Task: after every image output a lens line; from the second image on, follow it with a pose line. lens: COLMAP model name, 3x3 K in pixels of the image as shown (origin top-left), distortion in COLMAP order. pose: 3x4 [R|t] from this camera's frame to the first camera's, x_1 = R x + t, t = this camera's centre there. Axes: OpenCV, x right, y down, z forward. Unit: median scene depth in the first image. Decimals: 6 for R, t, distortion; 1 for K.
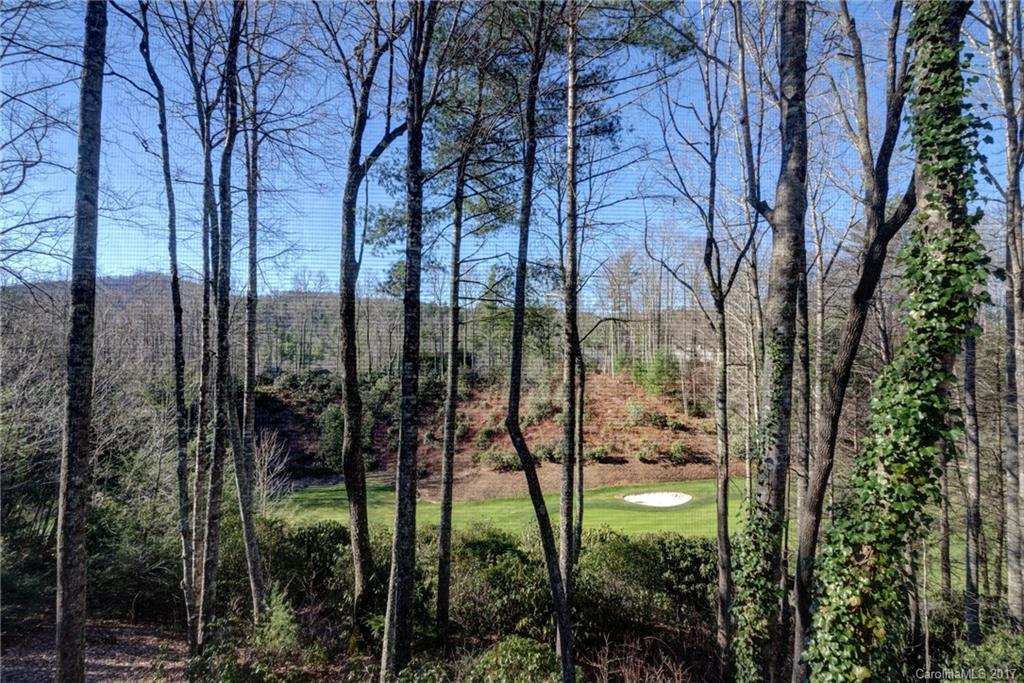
lens RADIAL K [[513.1, 0, 511.5], [0, 513.1, 341.2], [0, 0, 1]] dist [-0.000130, -0.000016]
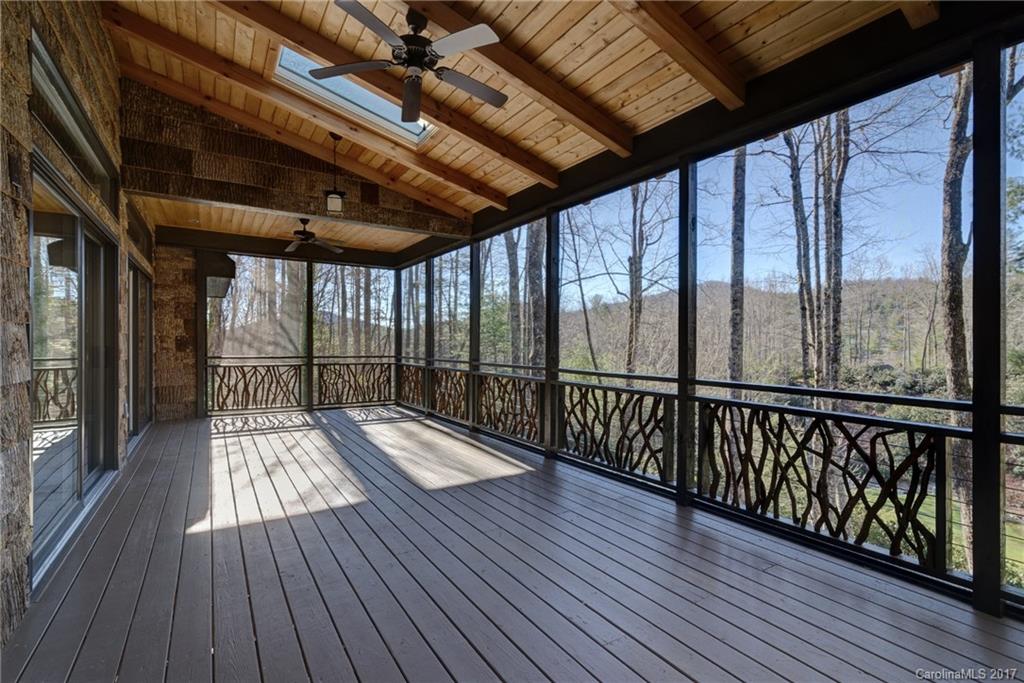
lens RADIAL K [[467.9, 0, 503.8], [0, 467.9, 342.7], [0, 0, 1]] dist [0.003597, 0.000245]
pose [[0.510871, -0.003969, -0.859648, 0.001971], [0.017494, 0.999830, 0.005780, 0.007031], [0.859480, -0.017991, 0.510853, -0.272176]]
